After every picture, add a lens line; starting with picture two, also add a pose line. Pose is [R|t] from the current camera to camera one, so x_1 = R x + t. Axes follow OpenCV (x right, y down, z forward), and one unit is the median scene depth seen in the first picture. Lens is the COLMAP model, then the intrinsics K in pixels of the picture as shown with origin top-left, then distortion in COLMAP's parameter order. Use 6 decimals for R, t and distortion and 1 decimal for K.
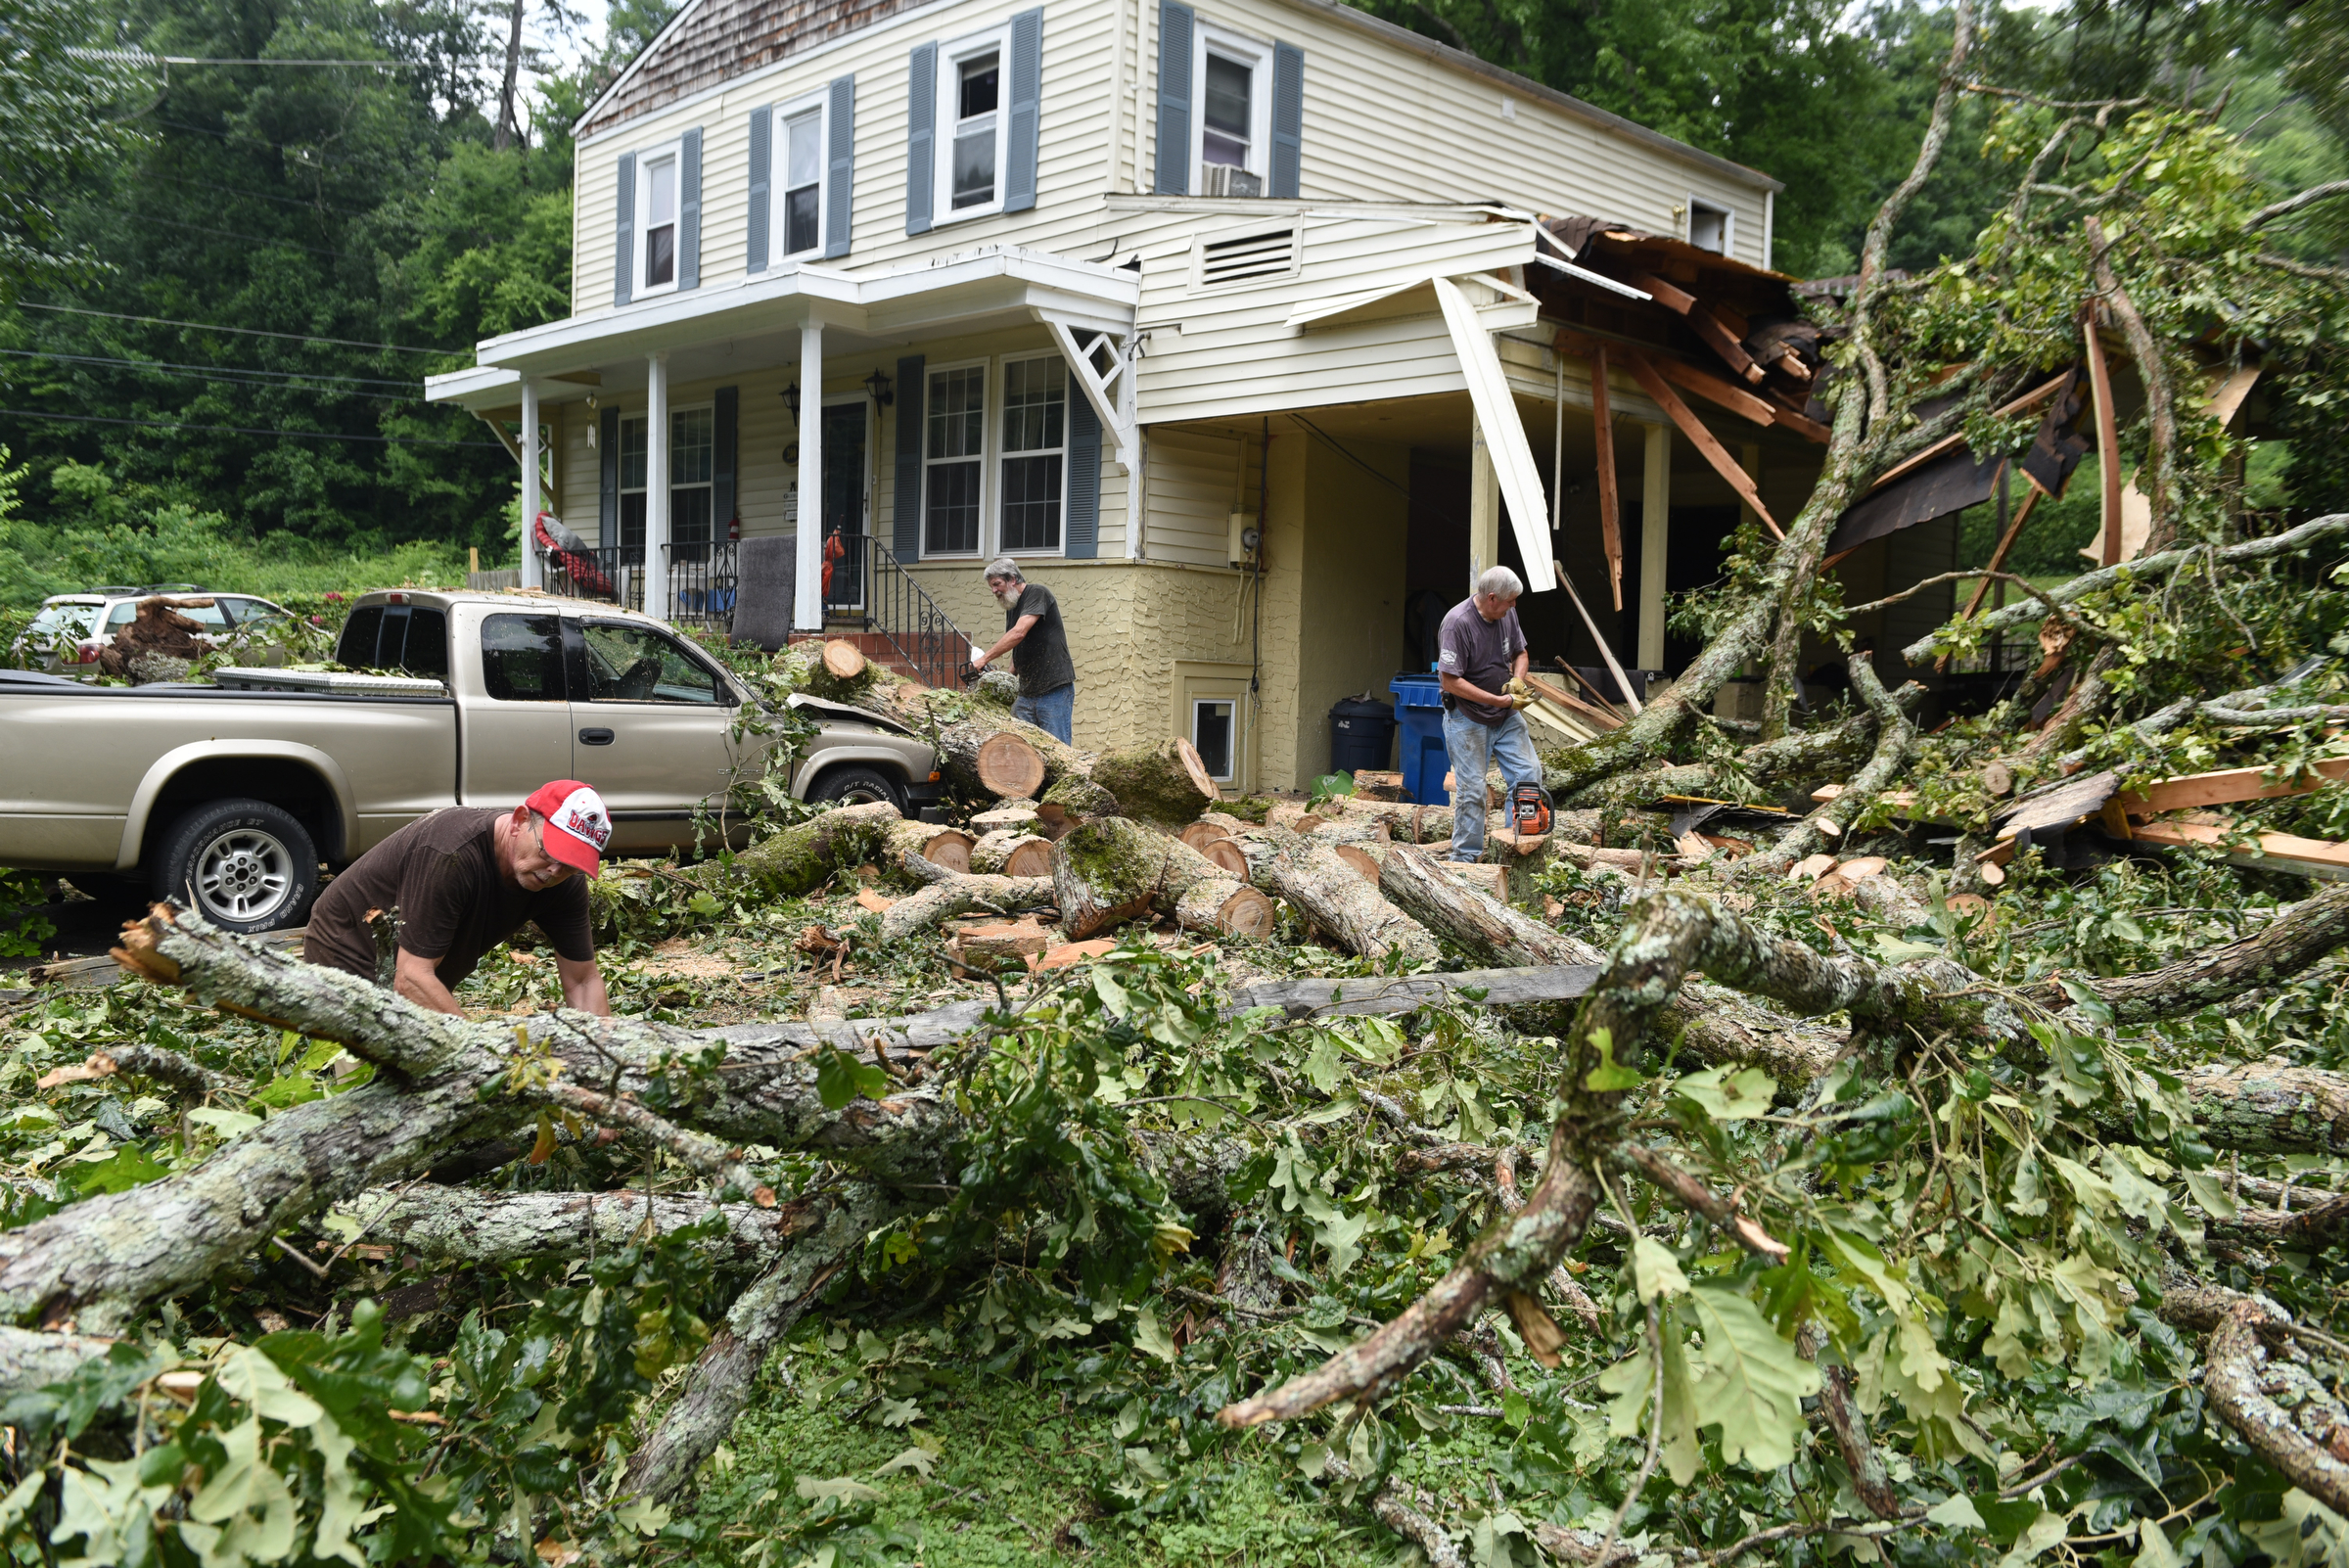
lens RADIAL K [[1887.3, 0, 1160.9], [0, 1887.3, 785.0], [0, 0, 1]] dist [-0.031157, 0.009370]
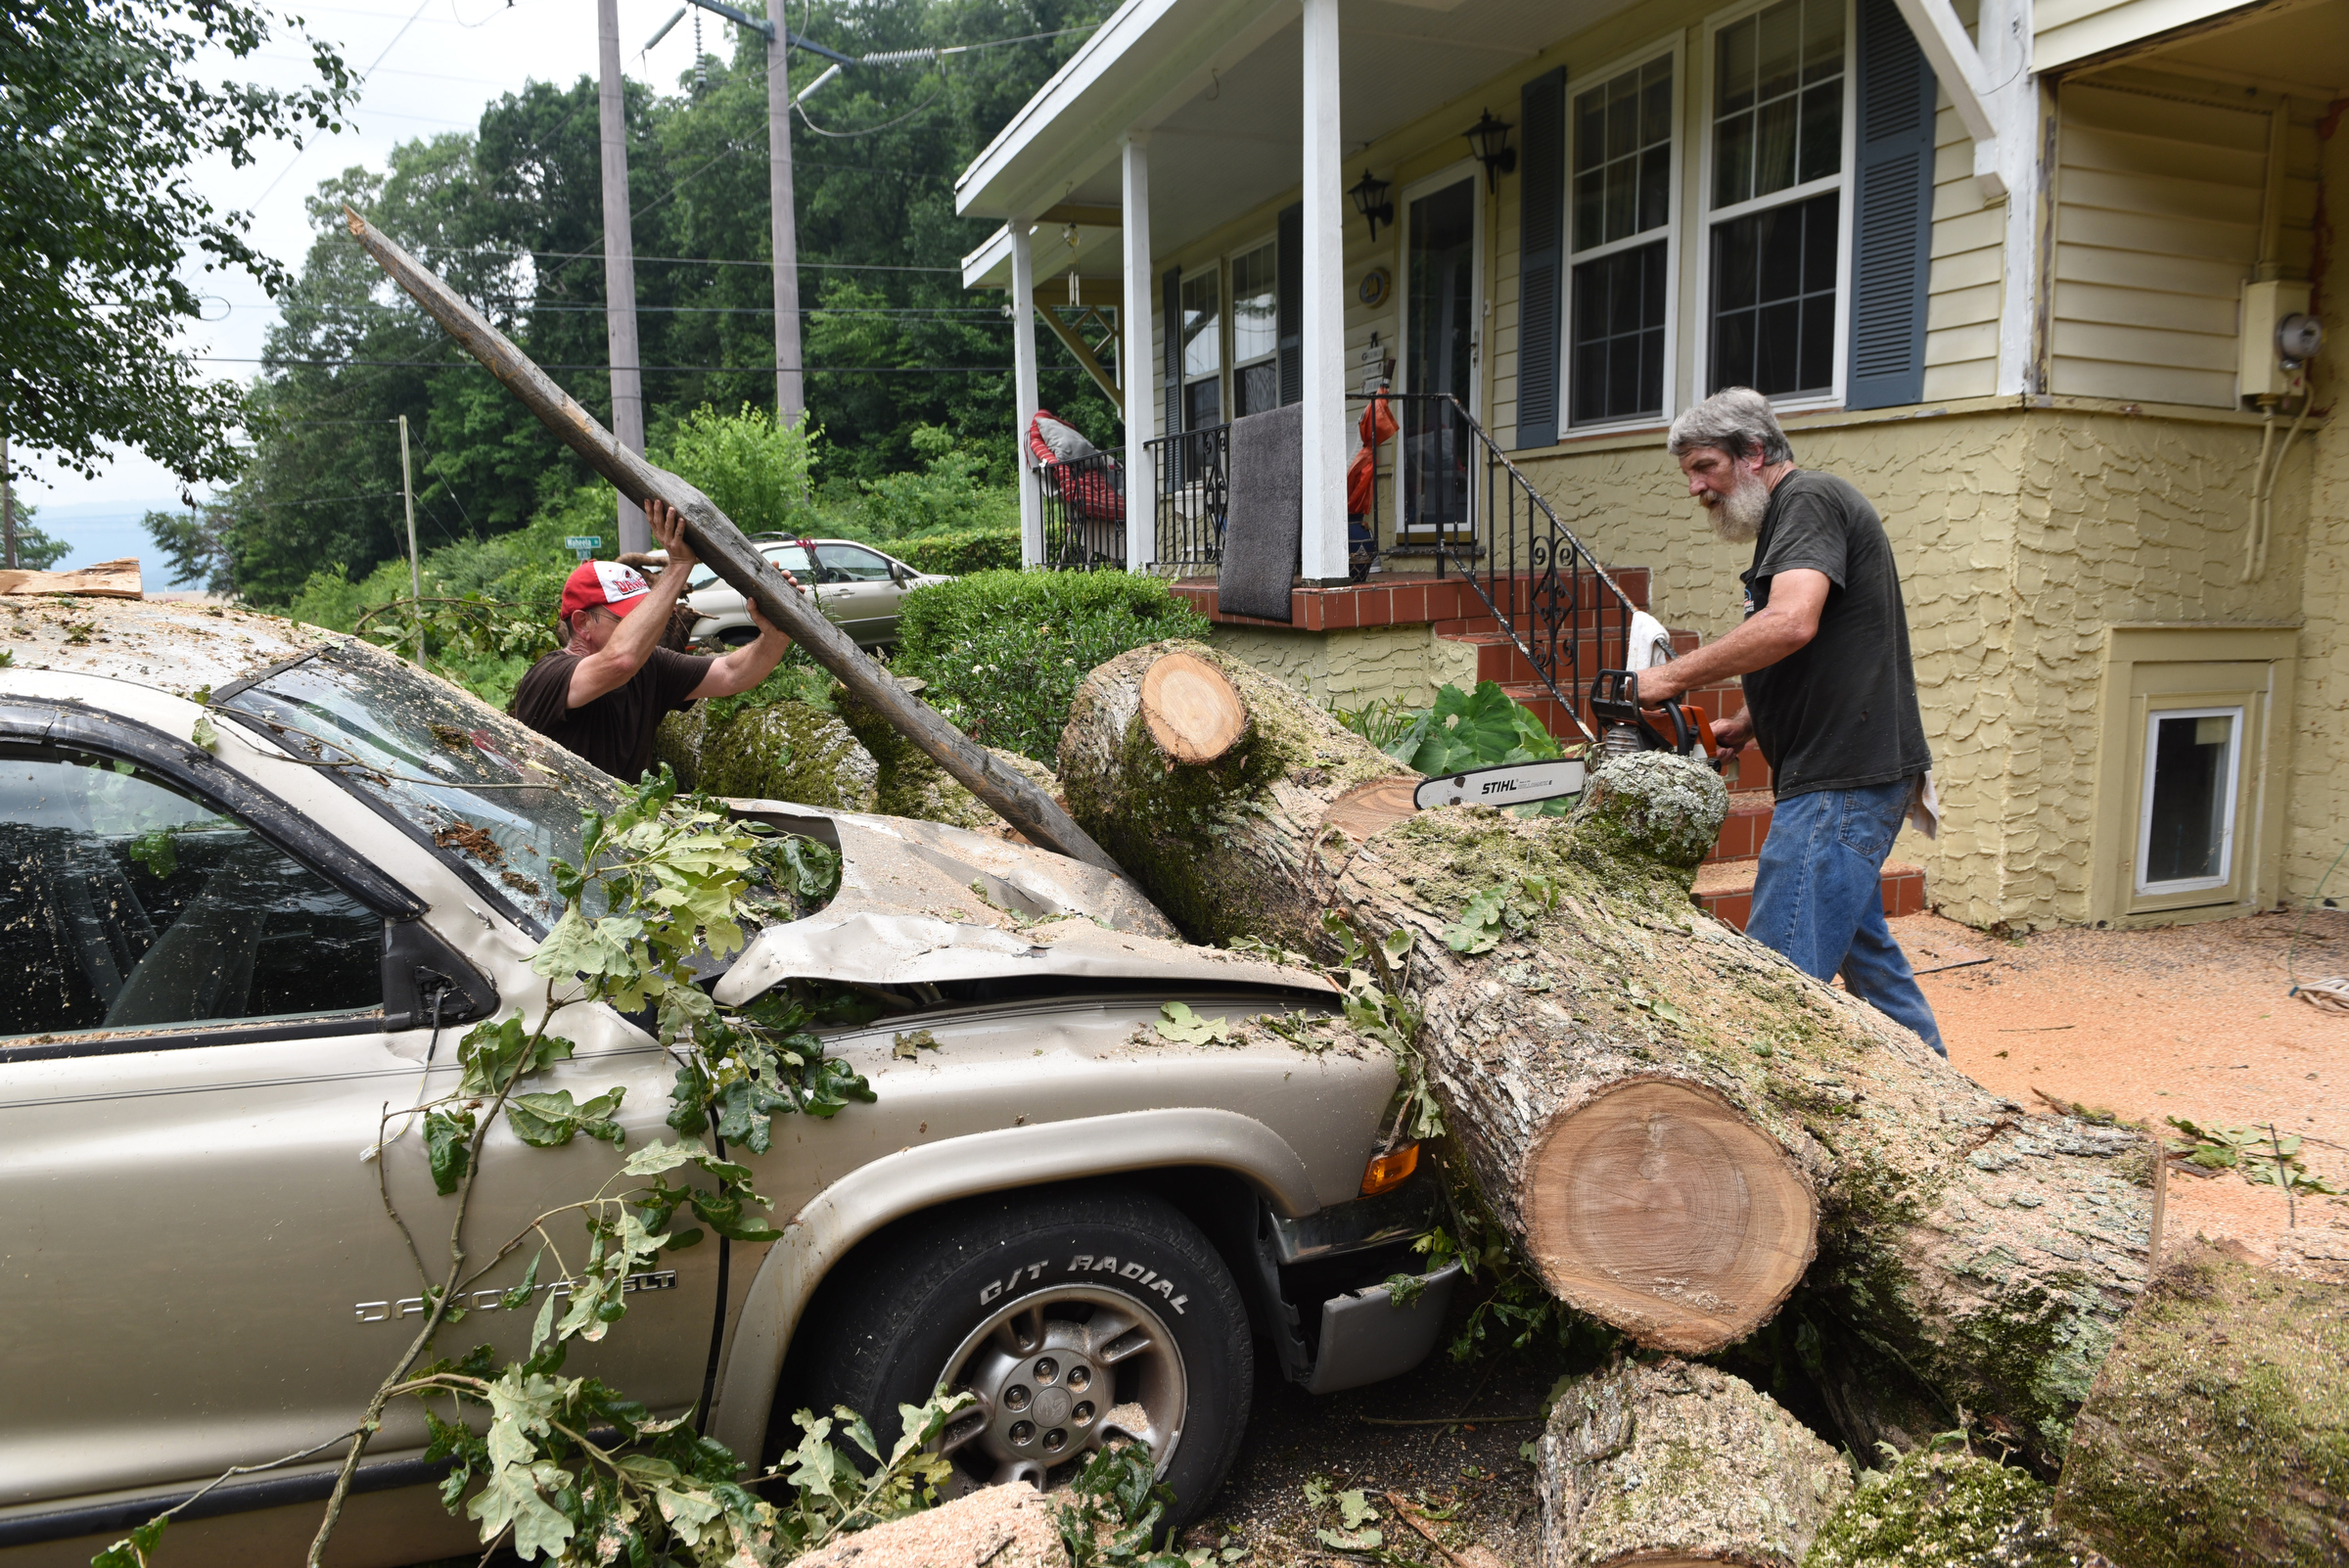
lens RADIAL K [[1565.4, 0, 1169.5], [0, 1565.4, 789.2], [0, 0, 1]] dist [-0.062276, 0.006249]
pose [[0.907516, 0.021916, -0.419445, -0.047678], [0.011741, 0.996924, 0.077493, -0.067648], [0.419854, -0.075251, 0.904467, 0.675179]]
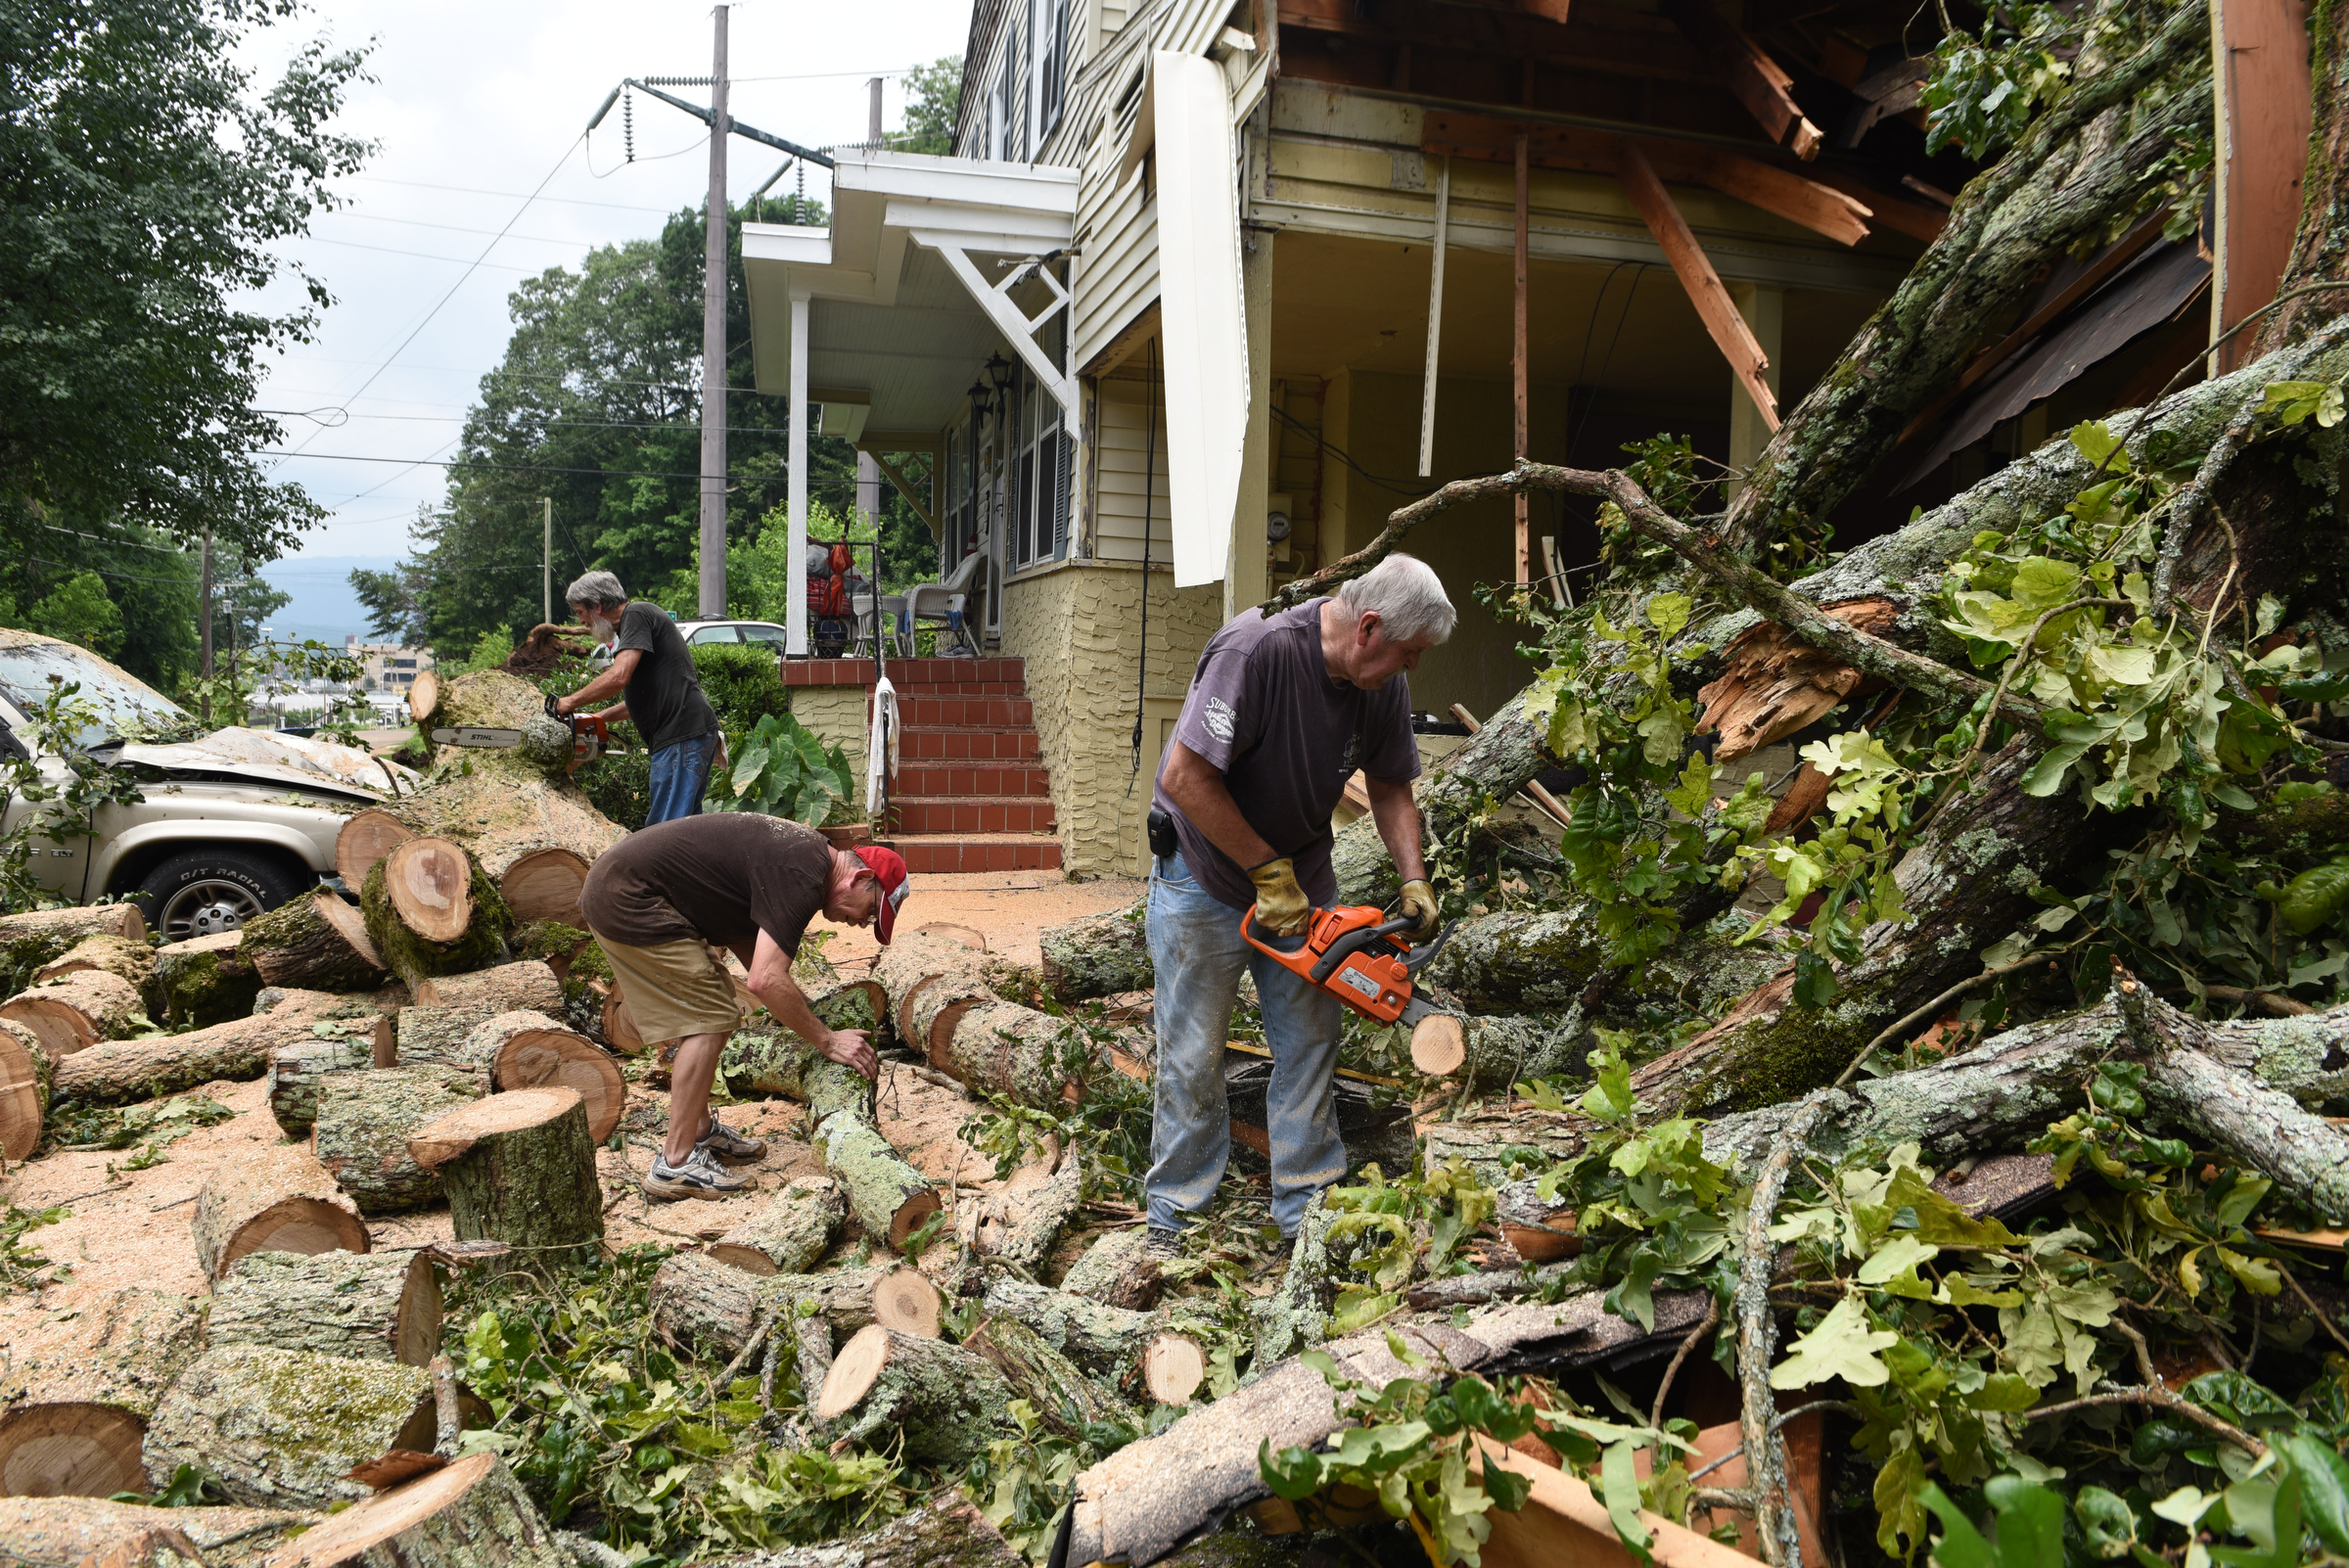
lens RADIAL K [[1574.2, 0, 1174.5], [0, 1574.2, 784.0], [0, 0, 1]] dist [-0.059730, -0.000635]
pose [[0.856896, 0.042501, -0.513735, 0.383290], [-0.041394, 0.999050, 0.013607, -0.047870], [0.513825, 0.009606, 0.857841, 0.561257]]
